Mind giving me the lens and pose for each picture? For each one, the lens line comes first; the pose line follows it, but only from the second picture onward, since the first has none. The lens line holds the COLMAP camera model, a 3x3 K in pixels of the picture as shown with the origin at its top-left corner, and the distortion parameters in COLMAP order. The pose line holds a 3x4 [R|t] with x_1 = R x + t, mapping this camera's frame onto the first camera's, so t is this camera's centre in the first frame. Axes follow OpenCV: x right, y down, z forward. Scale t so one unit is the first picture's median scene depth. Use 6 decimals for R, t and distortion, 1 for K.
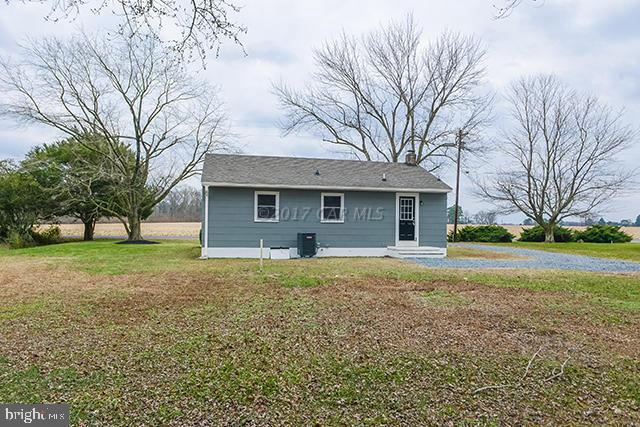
lens RADIAL K [[475.1, 0, 353.6], [0, 475.1, 214.9], [0, 0, 1]] dist [-0.000002, 0.000454]
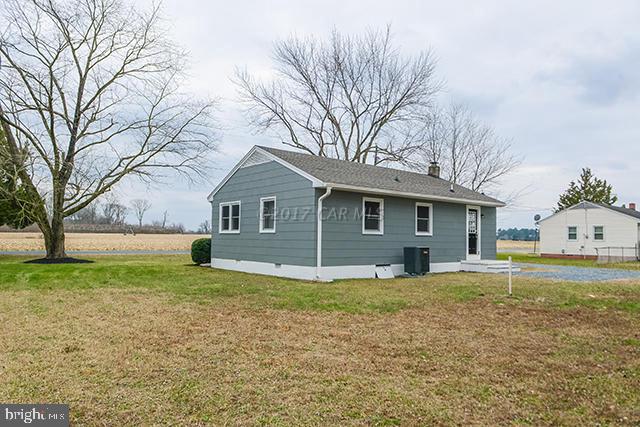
lens RADIAL K [[475.1, 0, 353.6], [0, 475.1, 214.9], [0, 0, 1]] dist [-0.000002, 0.000454]
pose [[0.876727, 0.025008, 0.480338, -0.600226], [-0.015076, 0.999586, -0.024525, 0.001486], [-0.480752, 0.014260, 0.876740, 0.269271]]
